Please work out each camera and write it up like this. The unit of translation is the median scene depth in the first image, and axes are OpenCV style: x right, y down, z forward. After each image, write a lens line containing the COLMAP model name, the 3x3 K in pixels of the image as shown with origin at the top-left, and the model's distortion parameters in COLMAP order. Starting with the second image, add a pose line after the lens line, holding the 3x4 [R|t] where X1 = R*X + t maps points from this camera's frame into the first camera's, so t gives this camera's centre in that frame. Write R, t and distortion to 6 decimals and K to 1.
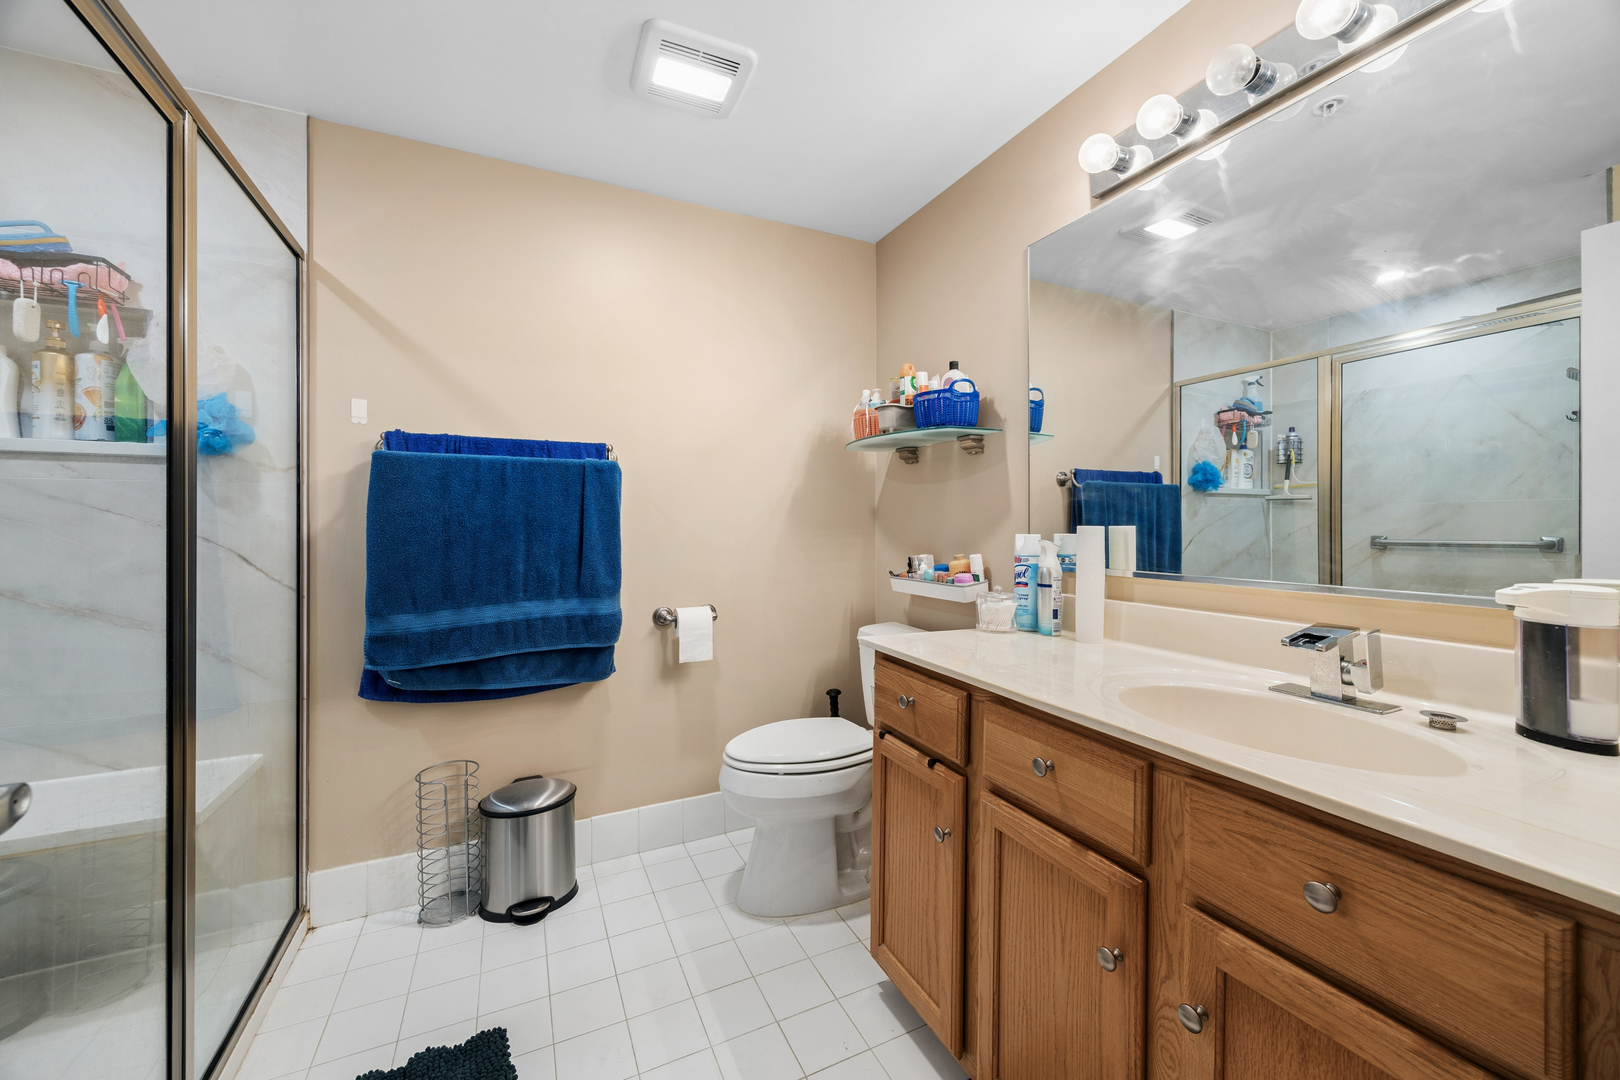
lens RADIAL K [[618.5, 0, 809.5], [0, 618.5, 531.1], [0, 0, 1]] dist [-0.000552, -0.000394]
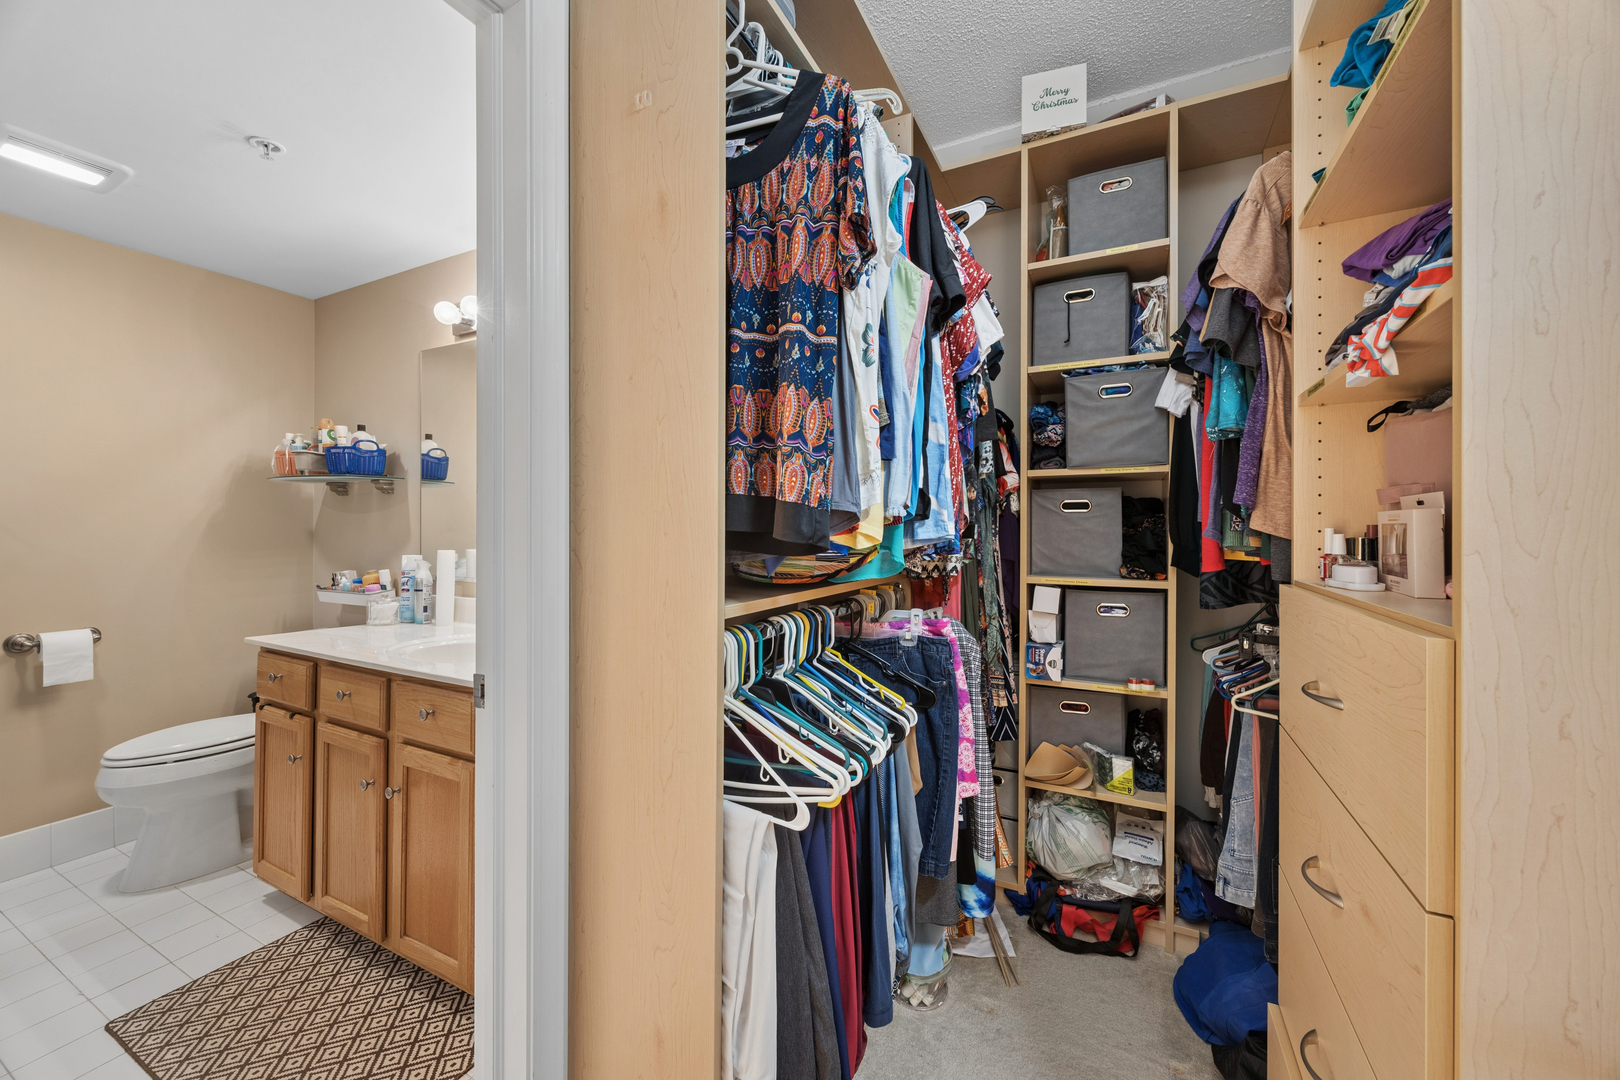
lens RADIAL K [[618.5, 0, 812.4], [0, 618.5, 530.3], [0, 0, 1]] dist [-0.000552, -0.000394]
pose [[0.794001, -0.000388, 0.607916, 0.197731], [0.003809, 0.999983, -0.004336, -0.039724], [-0.607904, 0.005758, 0.793990, -0.646585]]
